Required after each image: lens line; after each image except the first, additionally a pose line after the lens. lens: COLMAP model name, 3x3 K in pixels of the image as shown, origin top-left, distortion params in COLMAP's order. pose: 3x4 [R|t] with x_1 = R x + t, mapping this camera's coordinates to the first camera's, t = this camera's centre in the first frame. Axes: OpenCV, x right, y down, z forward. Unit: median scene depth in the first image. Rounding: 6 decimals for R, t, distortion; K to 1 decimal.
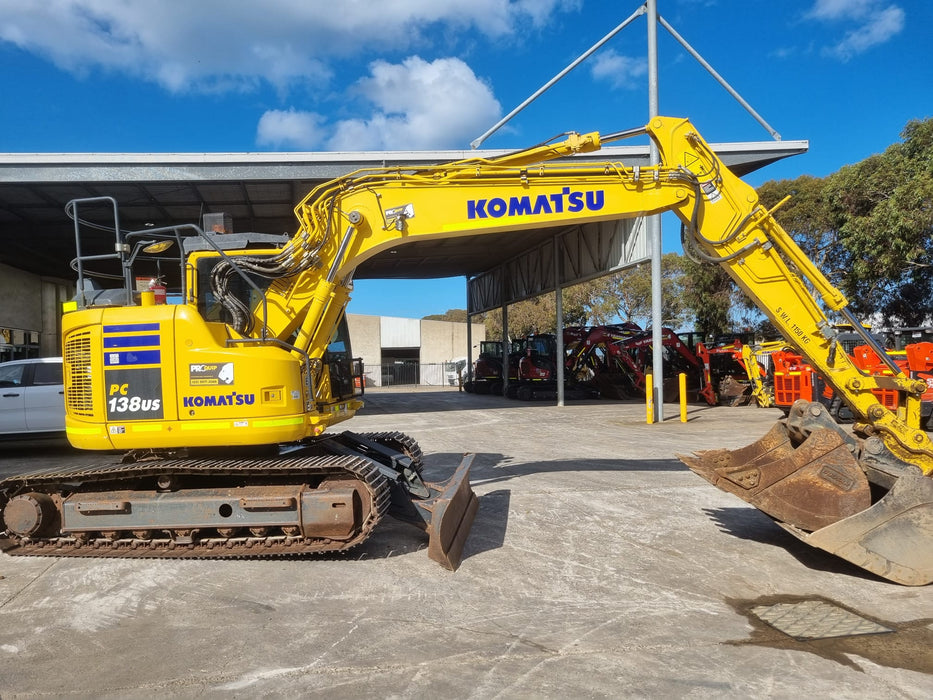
lens RADIAL K [[703.0, 0, 458.9], [0, 703.0, 352.6], [0, 0, 1]] dist [0.060048, -0.039130]
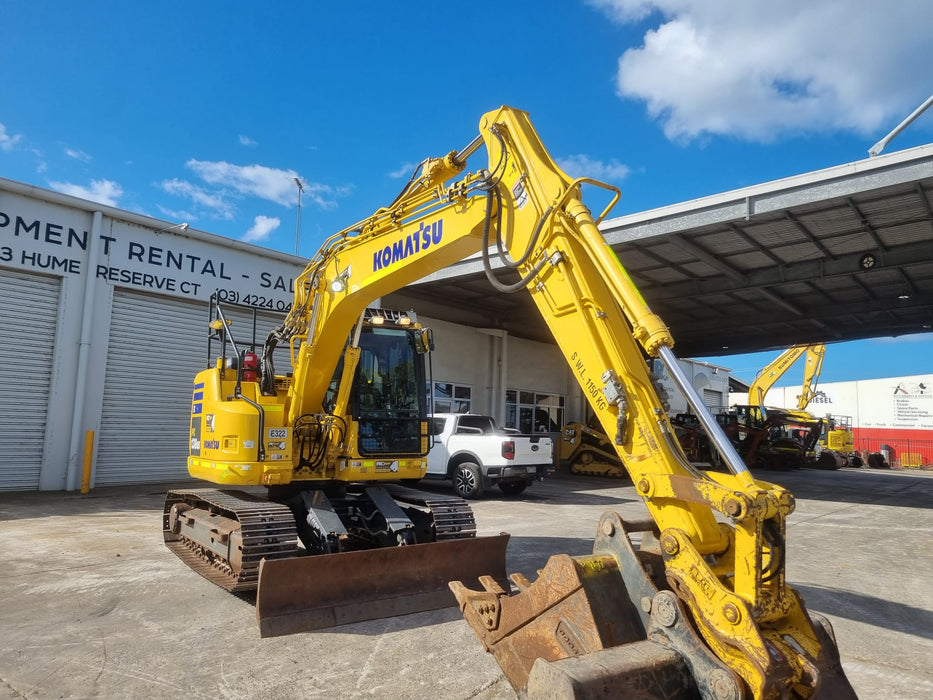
lens RADIAL K [[701.9, 0, 473.8], [0, 701.9, 350.3], [0, 0, 1]] dist [0.065165, -0.050336]
pose [[0.637577, -0.040612, -0.769315, 0.892939], [-0.034051, 0.996148, -0.080807, -0.012128], [0.769633, 0.077717, 0.633738, 0.545231]]
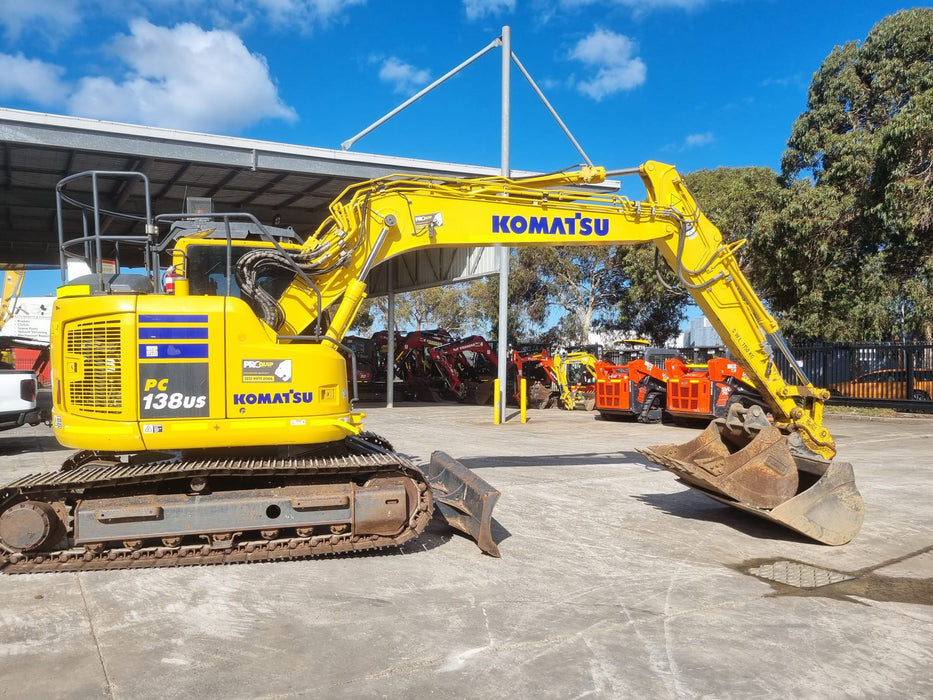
lens RADIAL K [[698.9, 0, 462.1], [0, 698.9, 360.4], [0, 0, 1]] dist [0.059820, -0.036675]
pose [[0.939855, 0.031061, 0.340158, -0.416666], [-0.033735, 0.999429, 0.001949, 0.005337], [-0.339904, -0.013307, 0.940366, 0.009007]]
